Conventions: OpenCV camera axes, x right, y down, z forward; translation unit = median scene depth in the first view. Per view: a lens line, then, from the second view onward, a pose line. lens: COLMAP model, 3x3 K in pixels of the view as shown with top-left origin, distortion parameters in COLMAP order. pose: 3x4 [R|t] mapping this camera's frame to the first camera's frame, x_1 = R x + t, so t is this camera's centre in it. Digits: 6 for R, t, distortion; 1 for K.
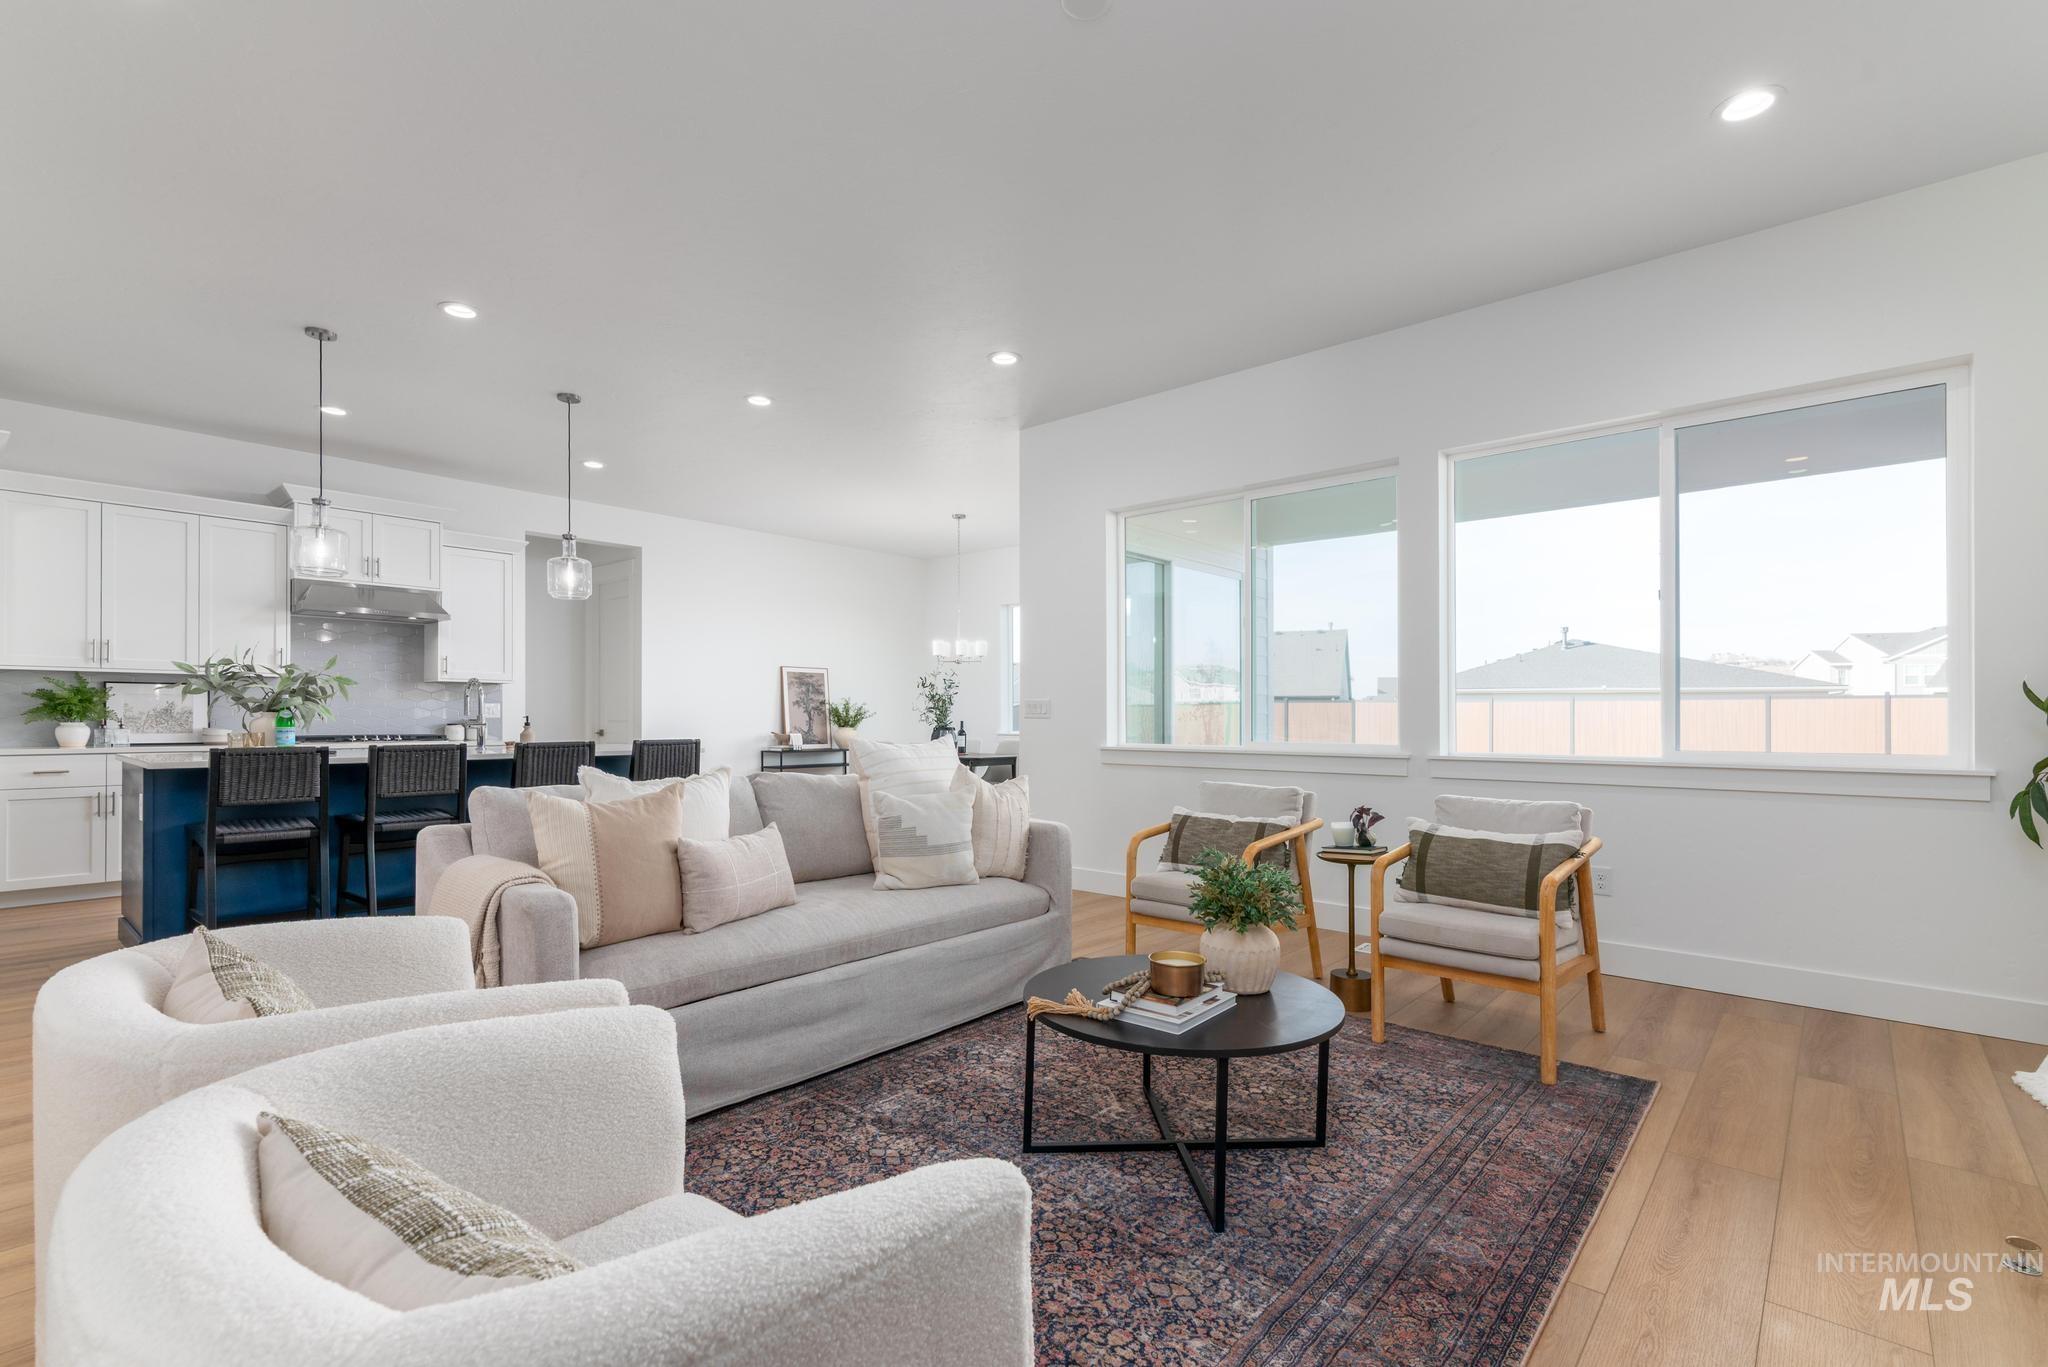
lens RADIAL K [[941.3, 0, 1042.1], [0, 941.3, 712.5], [0, 0, 1]] dist [-0.003635, 0.000375]
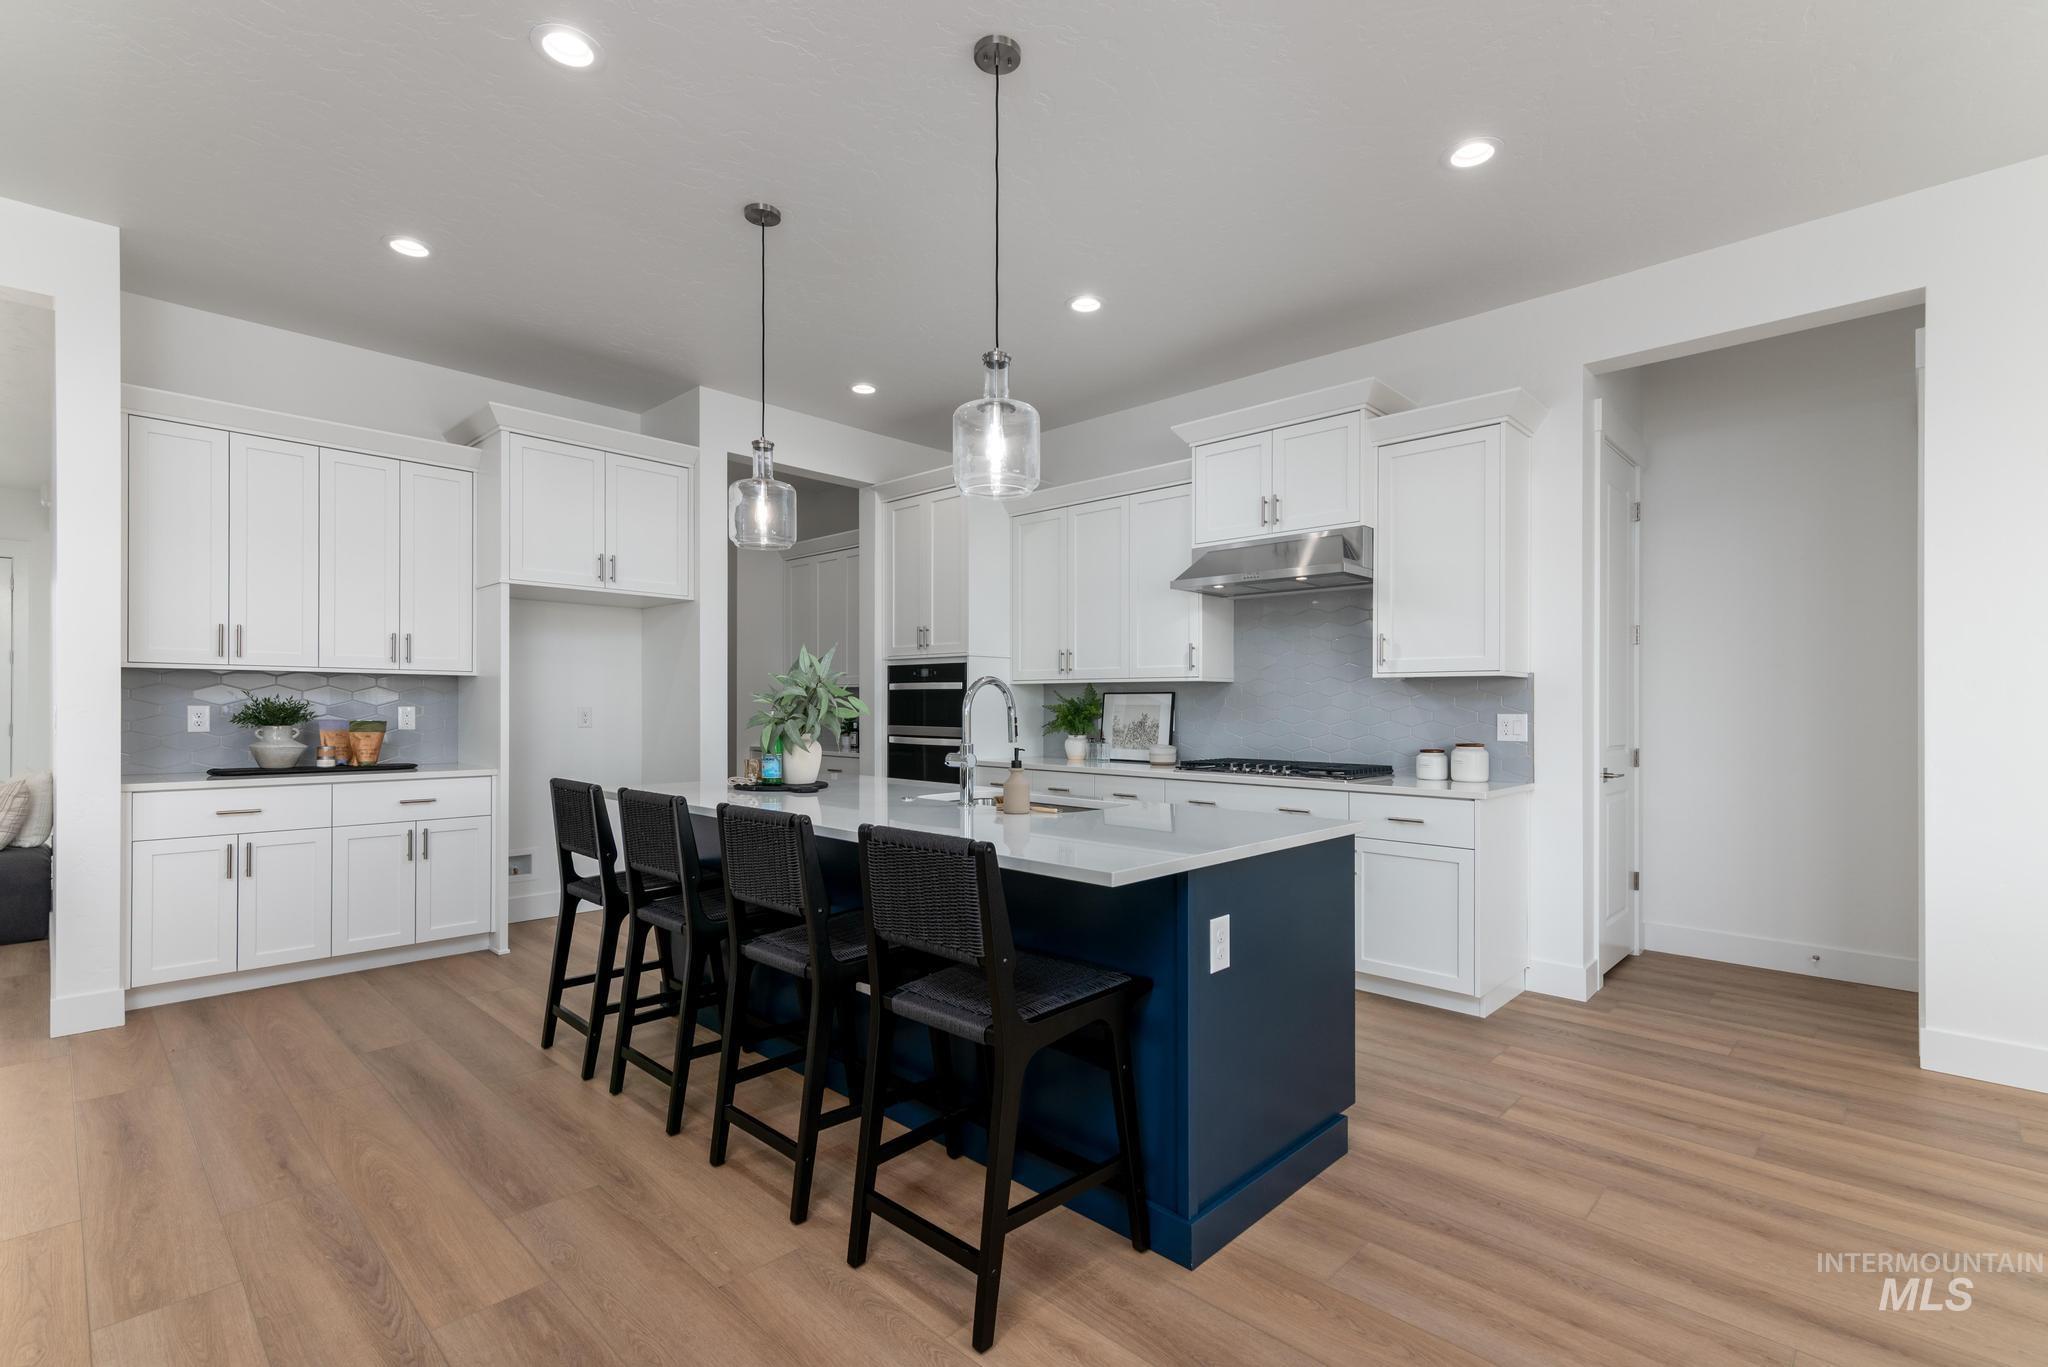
lens RADIAL K [[941.3, 0, 1024.8], [0, 941.3, 691.6], [0, 0, 1]] dist [-0.003635, 0.000375]
pose [[-0.067791, -0.018762, -0.997523, -0.040229], [-0.001126, 0.999824, -0.018729, -0.016251], [0.997699, -0.000146, -0.067800, 0.977981]]
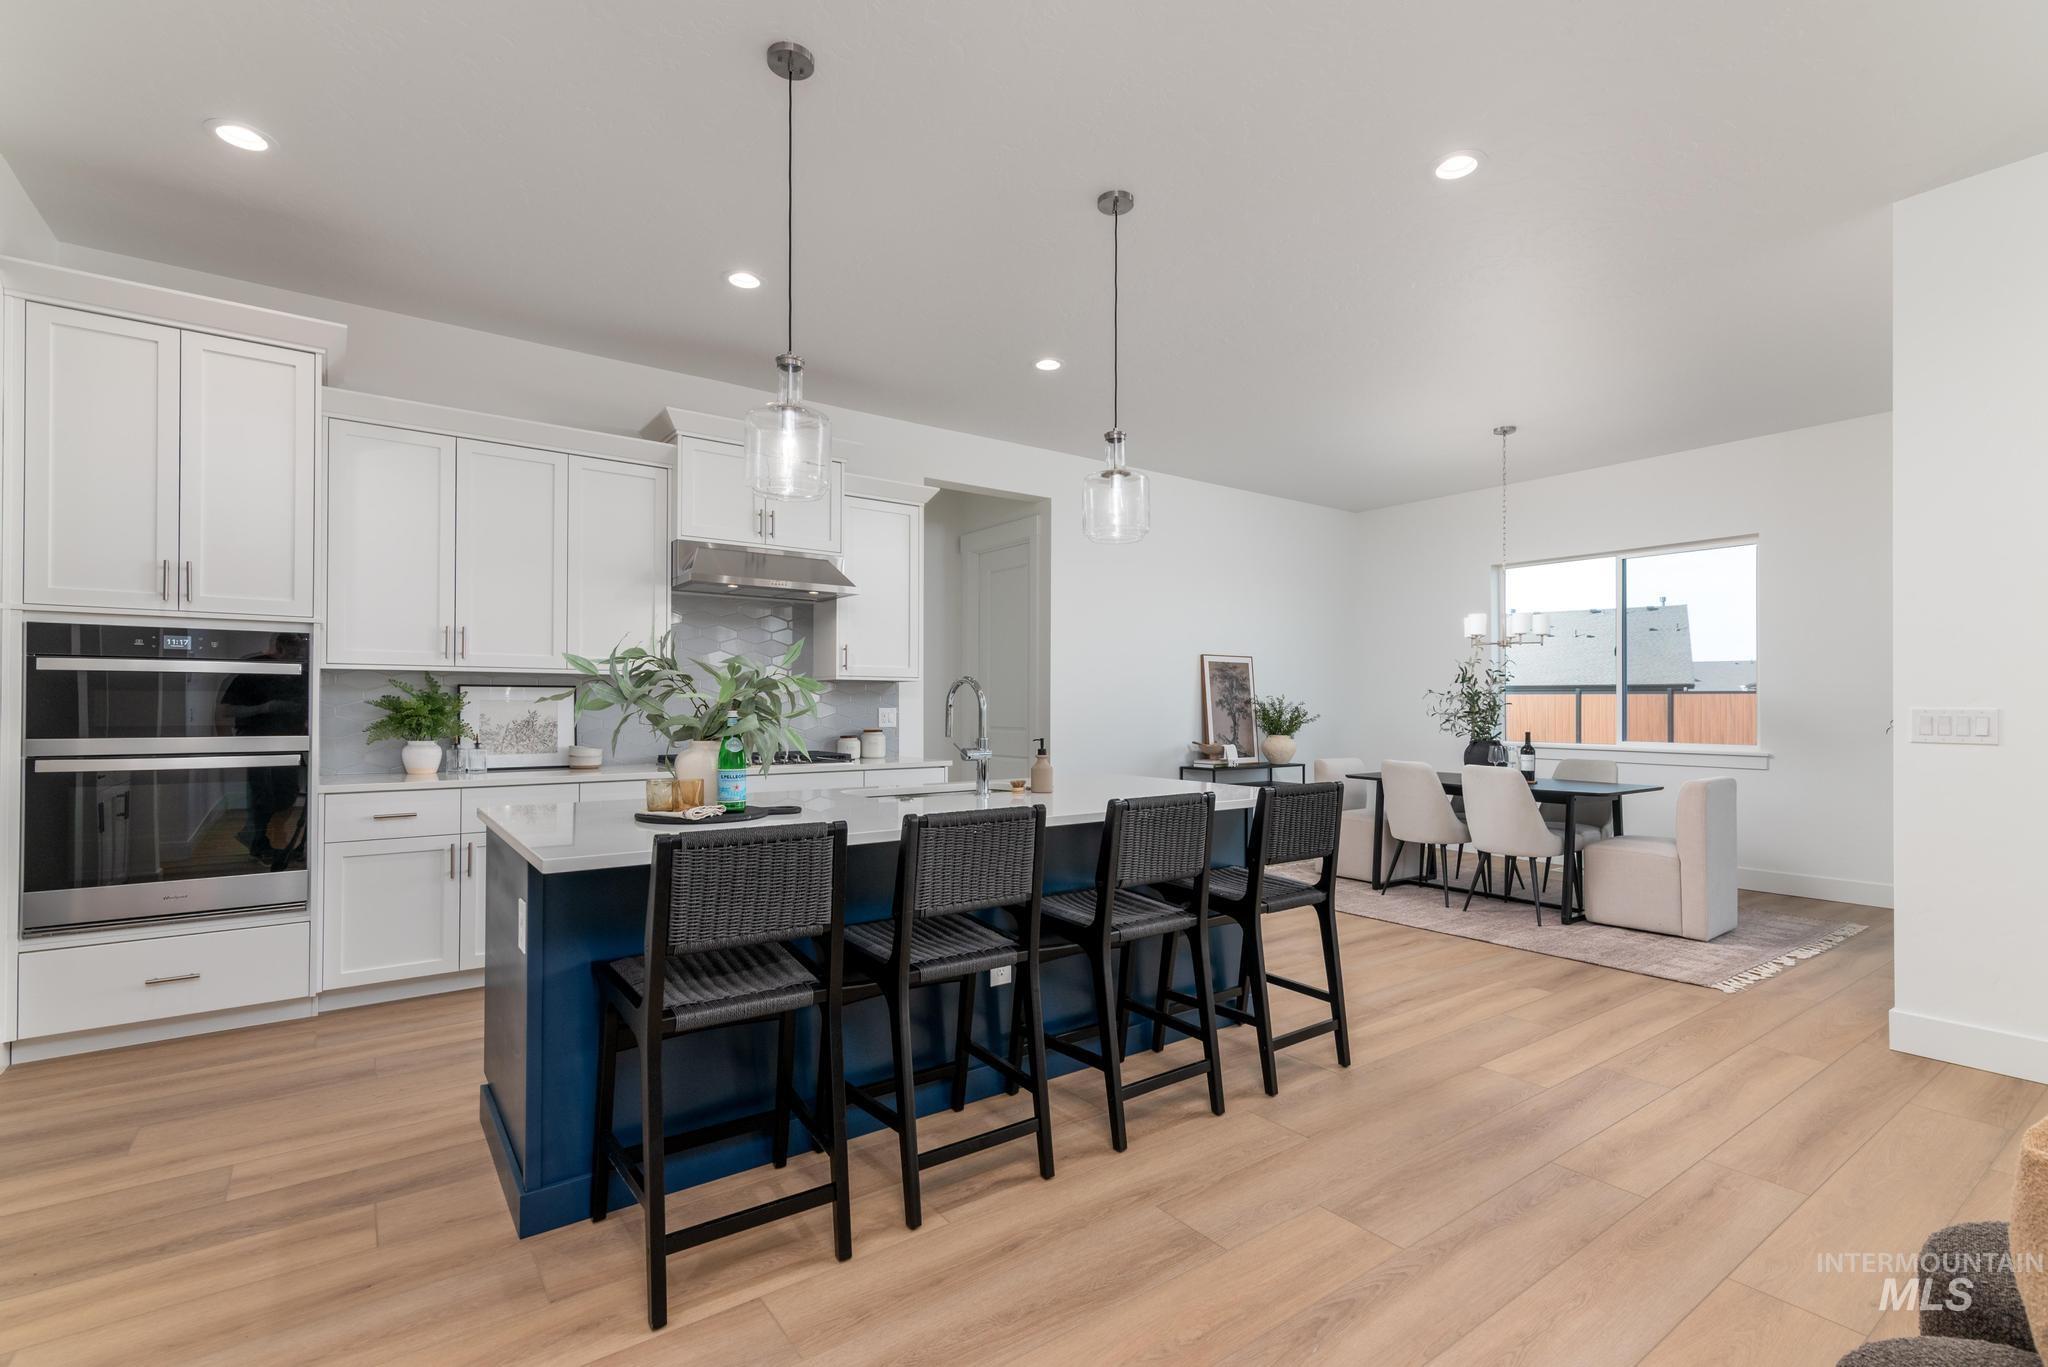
lens RADIAL K [[941.3, 0, 1028.3], [0, 941.3, 694.3], [0, 0, 1]] dist [-0.003635, 0.000375]
pose [[0.972749, -0.003664, -0.231833, -0.392002], [0.001754, 0.999963, -0.008444, -0.018219], [0.231855, 0.007807, 0.972719, 0.384878]]
